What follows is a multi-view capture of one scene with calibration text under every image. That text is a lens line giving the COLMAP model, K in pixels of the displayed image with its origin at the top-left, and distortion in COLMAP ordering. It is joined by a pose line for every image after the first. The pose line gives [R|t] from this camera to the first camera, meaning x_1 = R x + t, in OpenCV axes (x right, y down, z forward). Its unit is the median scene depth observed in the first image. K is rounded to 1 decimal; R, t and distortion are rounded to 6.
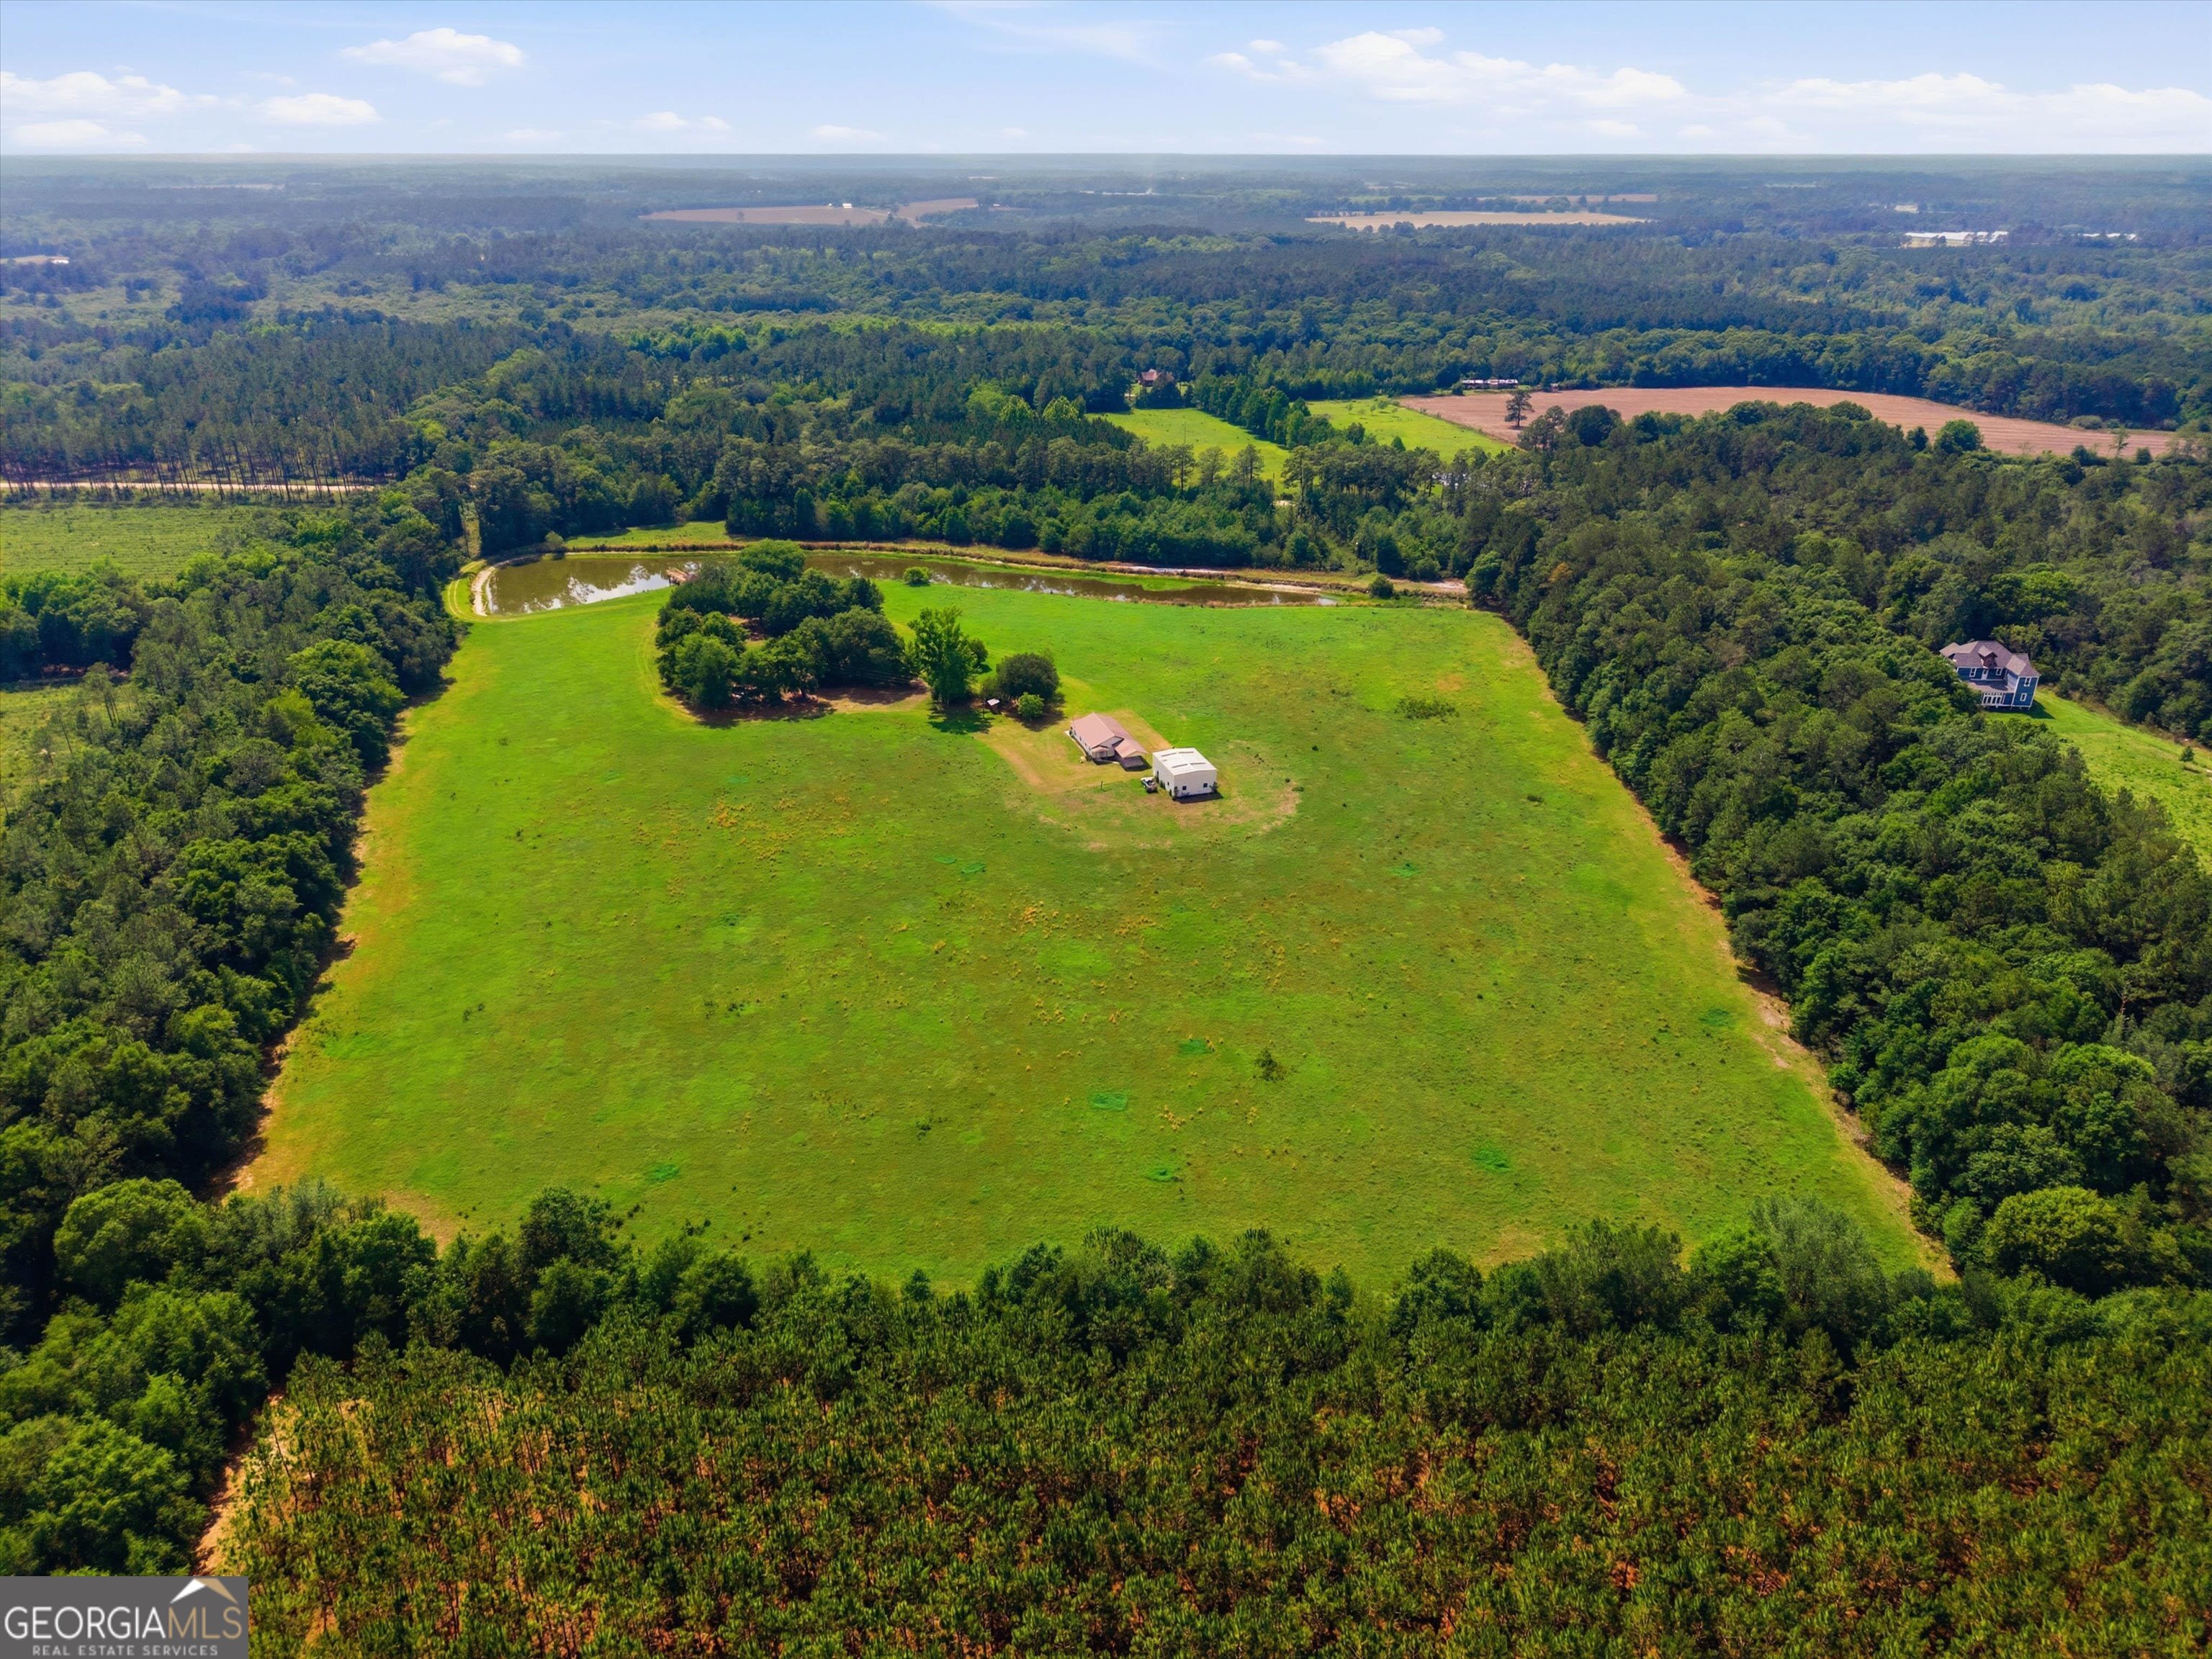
lens RADIAL K [[1466.8, 0, 1106.0], [0, 1466.8, 829.5], [0, 0, 1]] dist [0.151040, -0.000862]
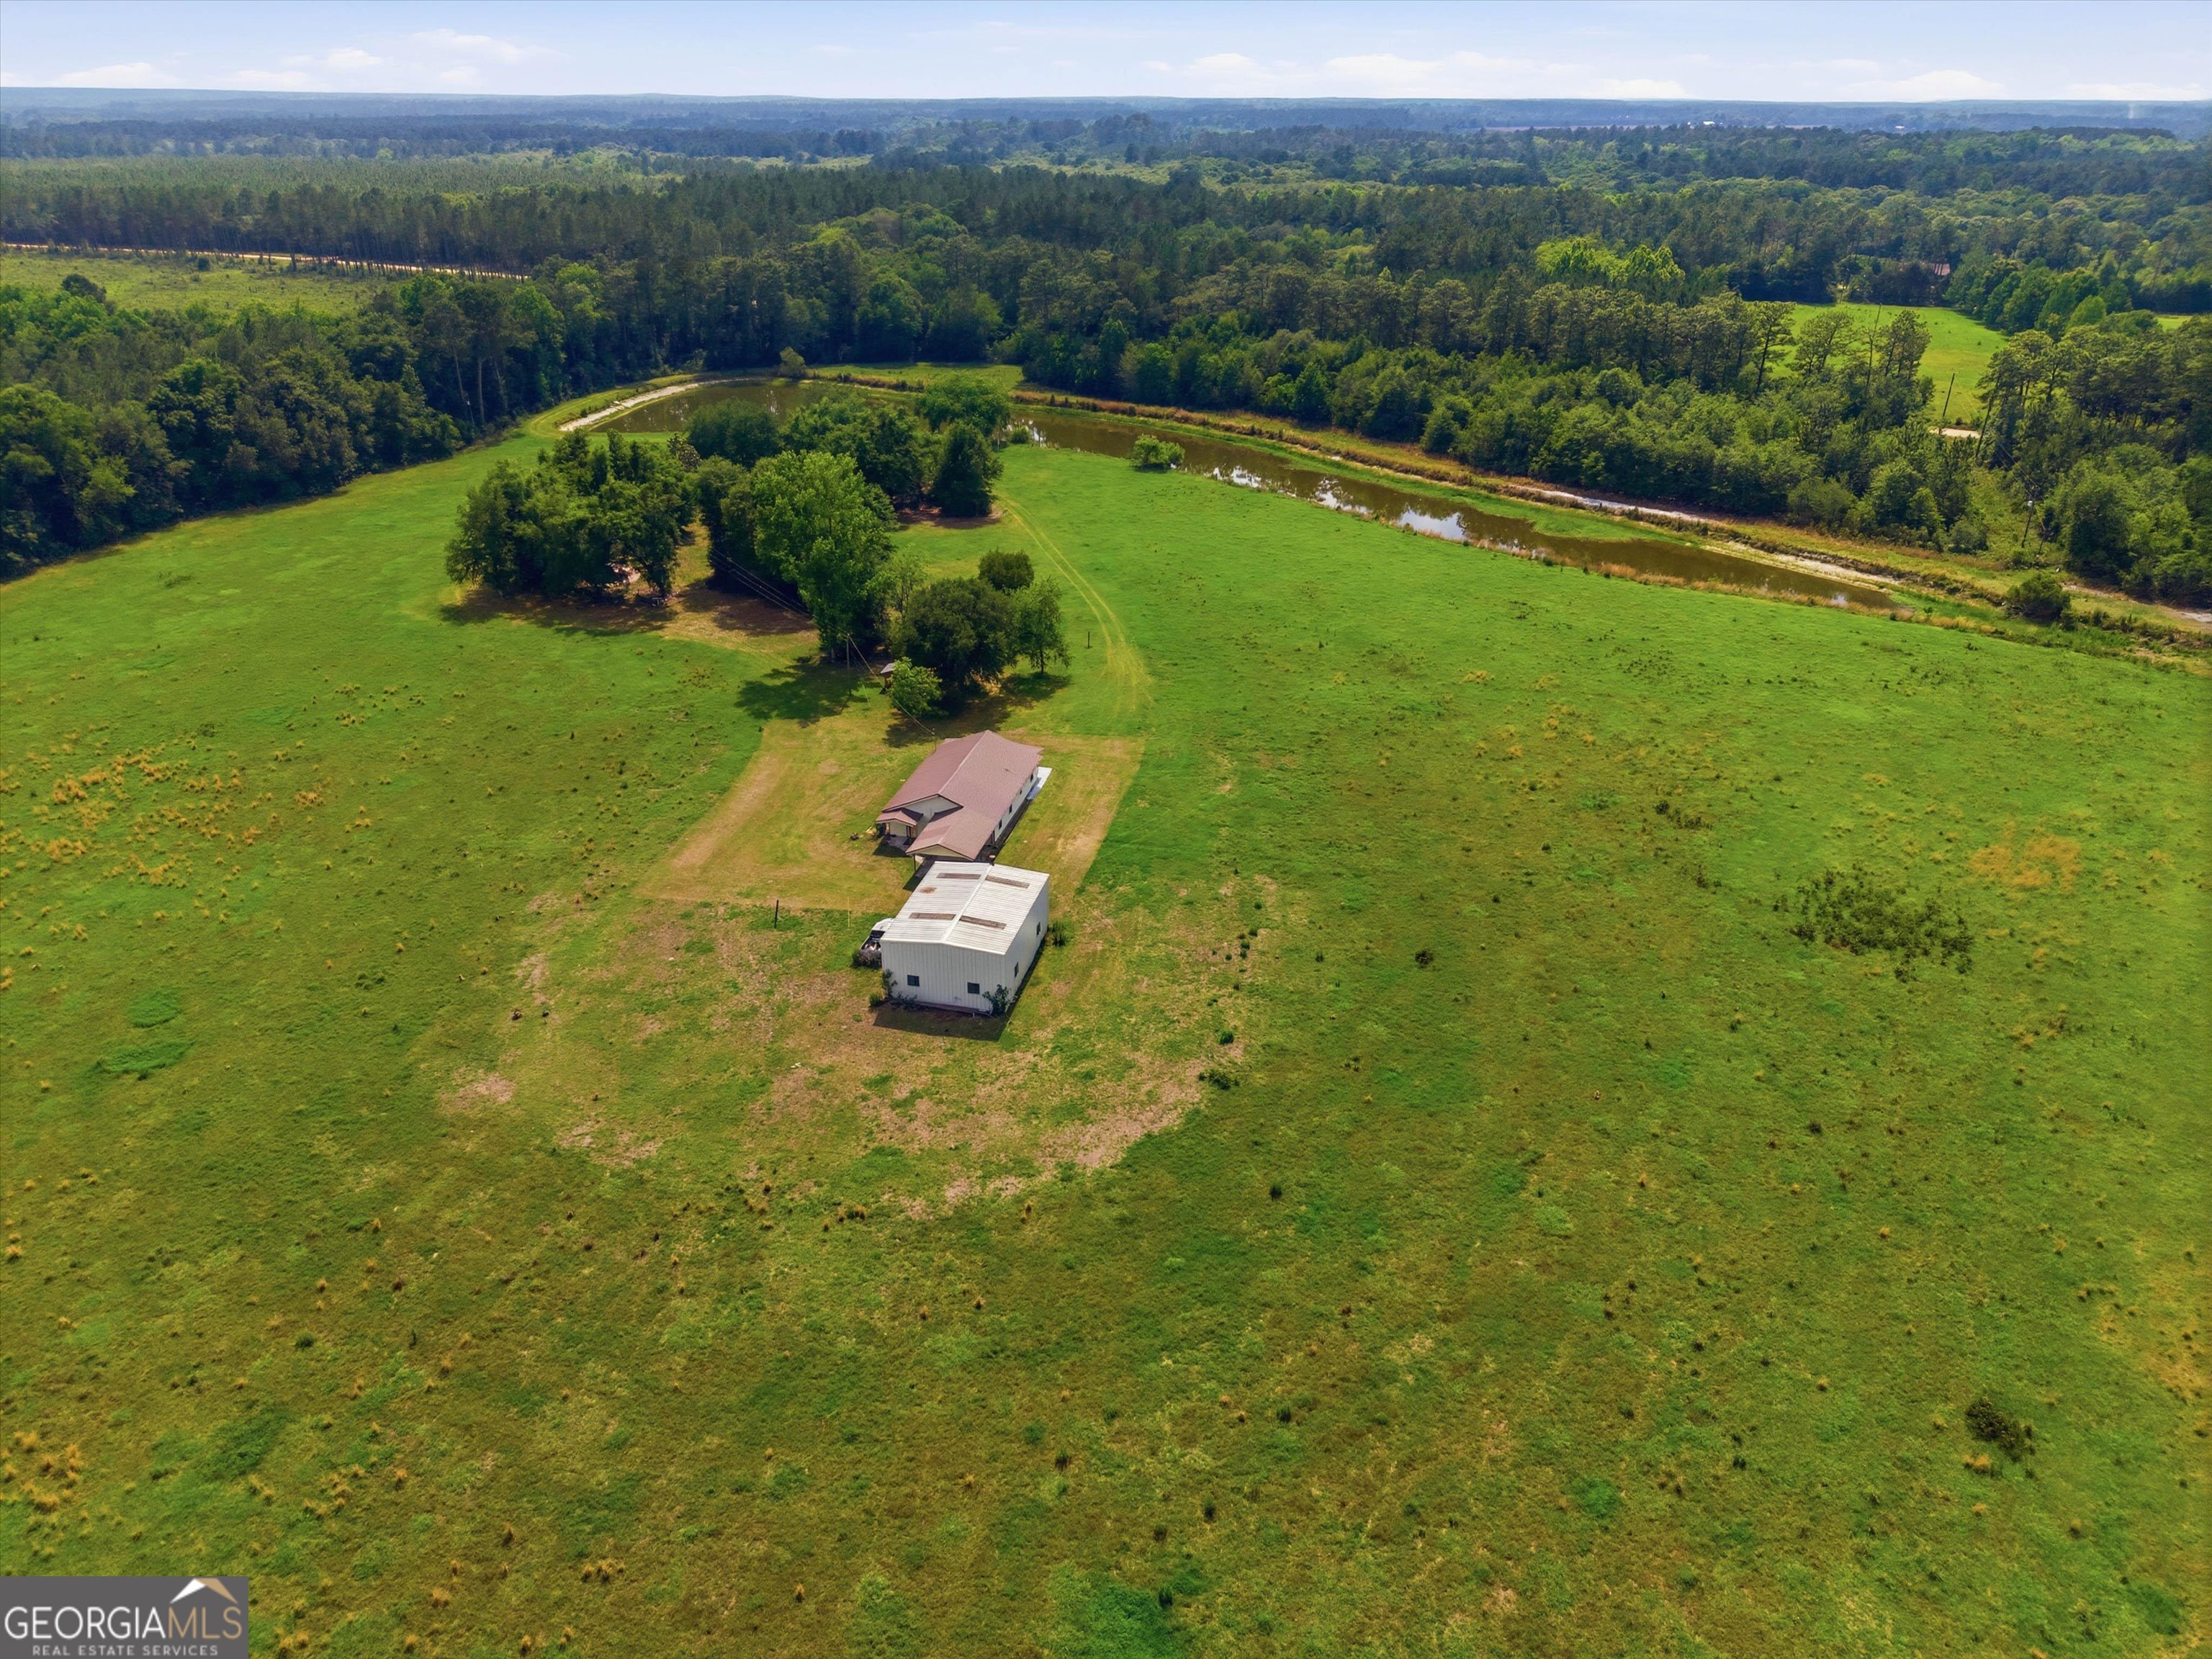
lens RADIAL K [[1476.8, 0, 1106.0], [0, 1476.8, 829.5], [0, 0, 1]] dist [0.037938, -0.031185]
pose [[0.852547, 0.235508, -0.466583, 0.172301], [-0.223086, 0.971290, 0.082633, -0.071018], [0.472649, 0.033640, 0.880609, 0.478241]]
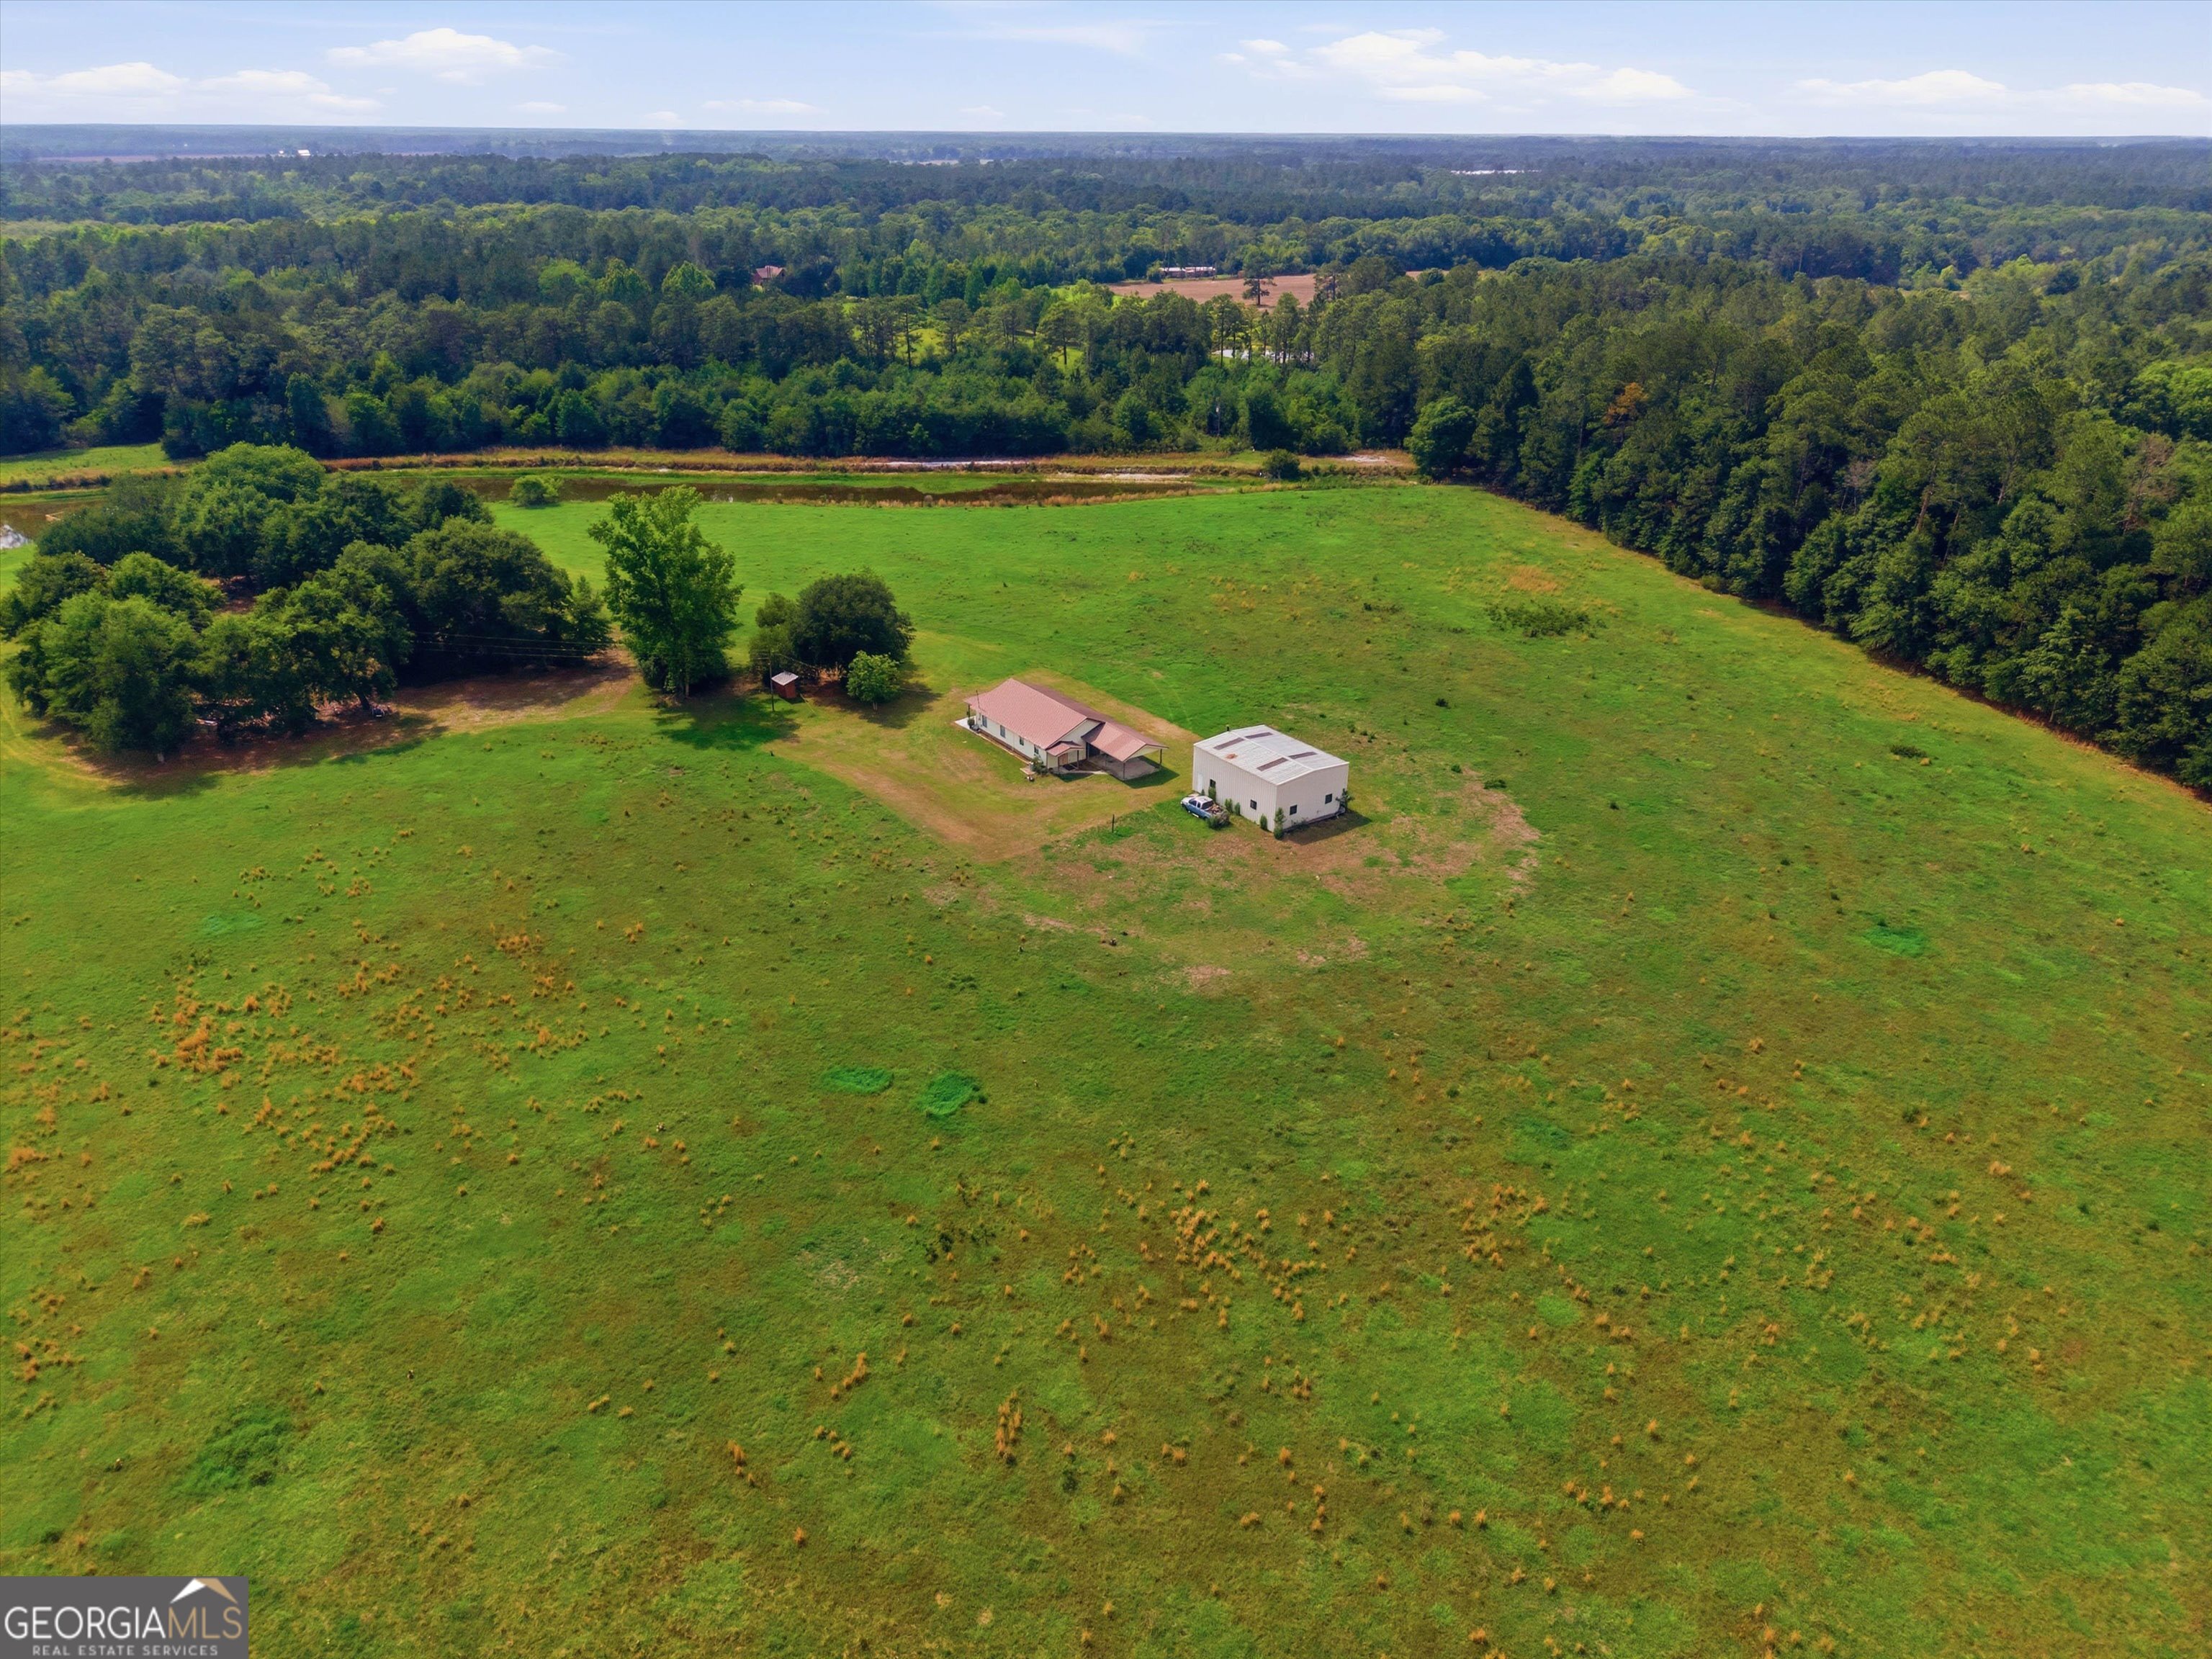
lens RADIAL K [[1476.8, 0, 1106.0], [0, 1476.8, 829.5], [0, 0, 1]] dist [0.037938, -0.031185]
pose [[0.954648, -0.122865, 0.271205, -0.089960], [0.120254, 0.992395, 0.026293, -0.028305], [-0.272373, 0.007513, 0.962163, 0.382618]]
